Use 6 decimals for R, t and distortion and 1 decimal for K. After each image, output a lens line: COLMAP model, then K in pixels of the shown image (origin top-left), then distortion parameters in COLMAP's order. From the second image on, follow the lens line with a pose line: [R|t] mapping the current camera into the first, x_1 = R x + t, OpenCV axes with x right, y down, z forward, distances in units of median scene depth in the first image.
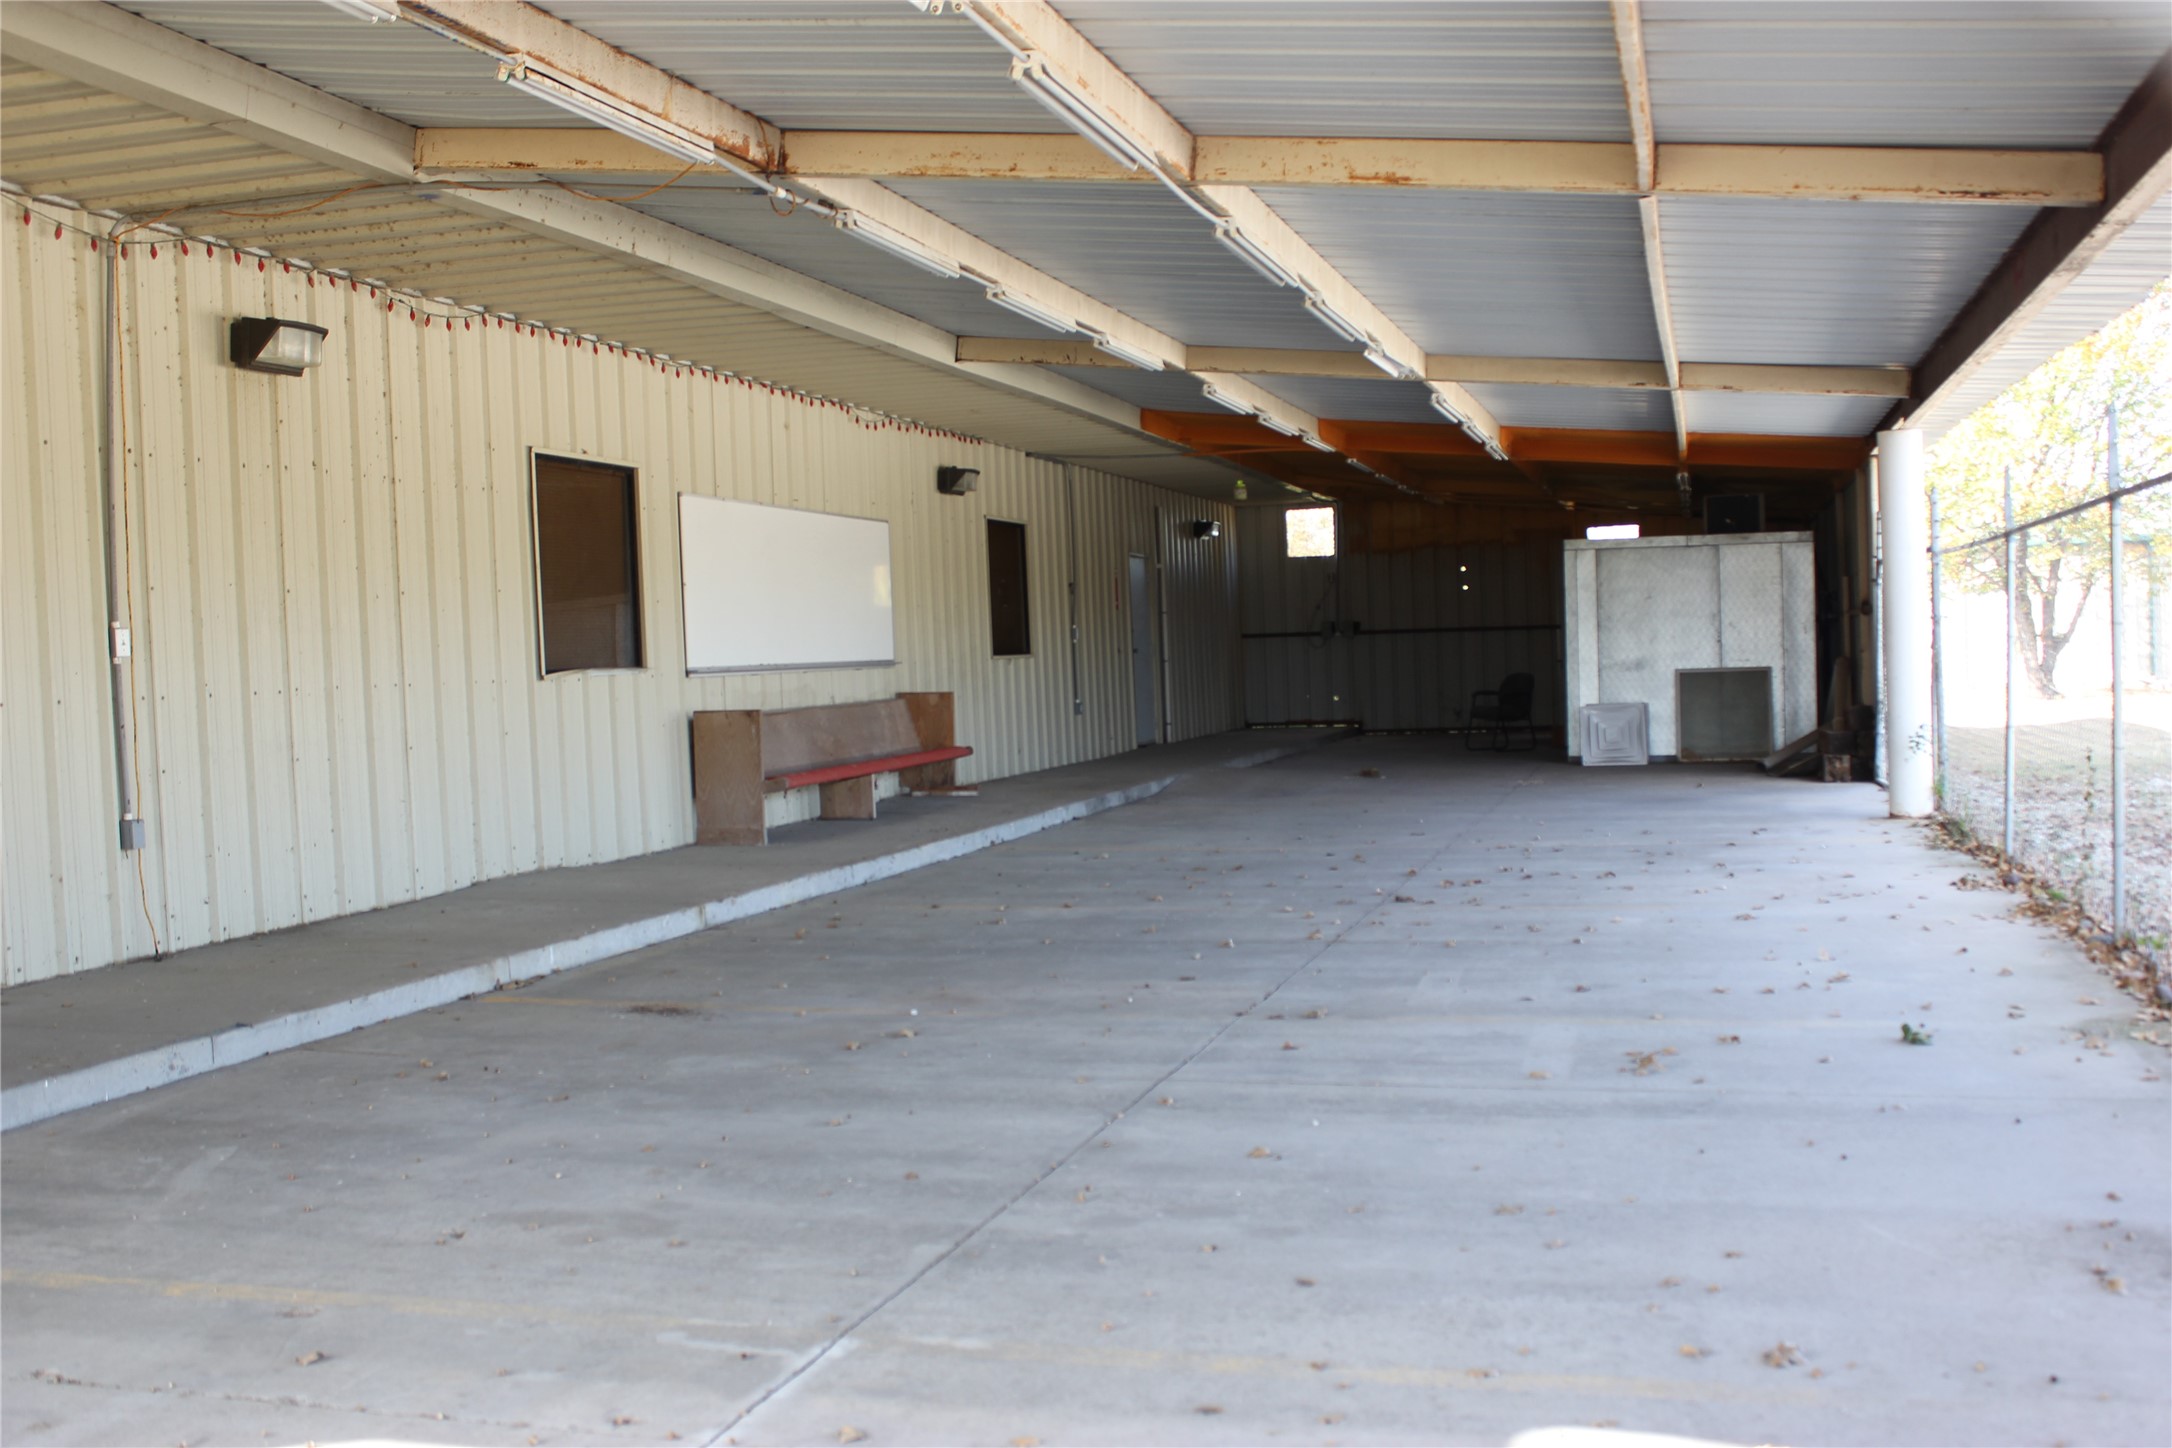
lens RADIAL K [[2247.7, 0, 1086.0], [0, 2247.7, 724.0], [0, 0, 1]] dist [-0.147998, 0.215343]
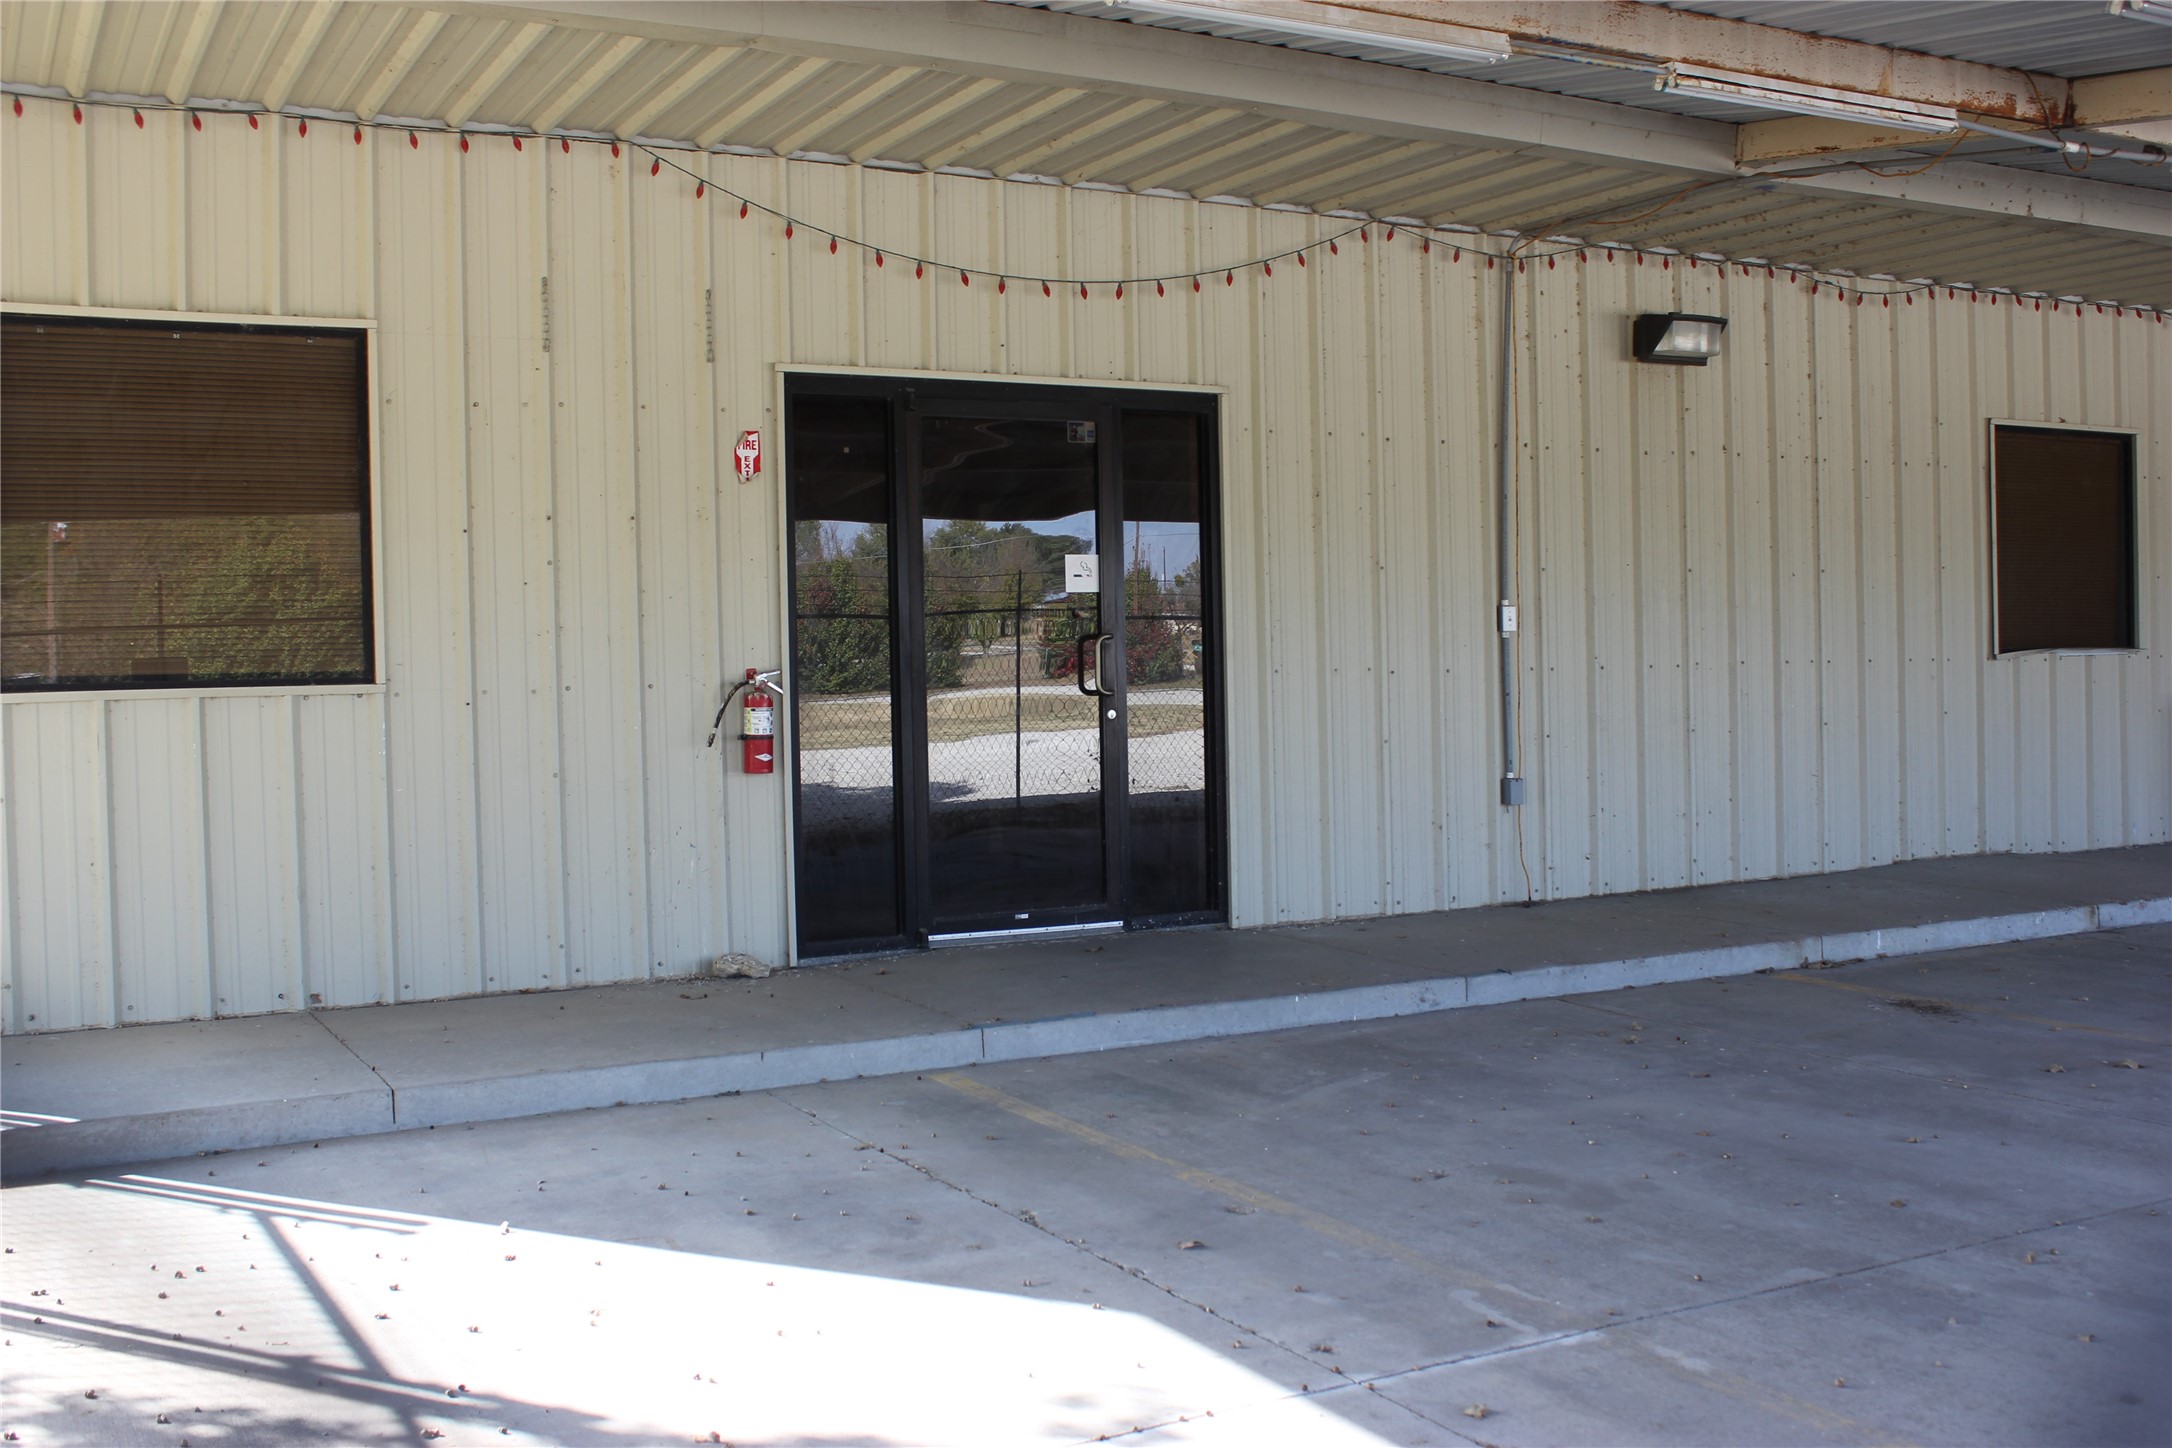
lens RADIAL K [[2246.8, 0, 1086.0], [0, 2246.8, 724.0], [0, 0, 1]] dist [-0.125505, 0.167405]
pose [[0.693798, 0.045851, -0.718708, 0.217919], [-0.031093, 0.998948, 0.033715, -0.014608], [0.719498, -0.001045, 0.694494, 0.058919]]
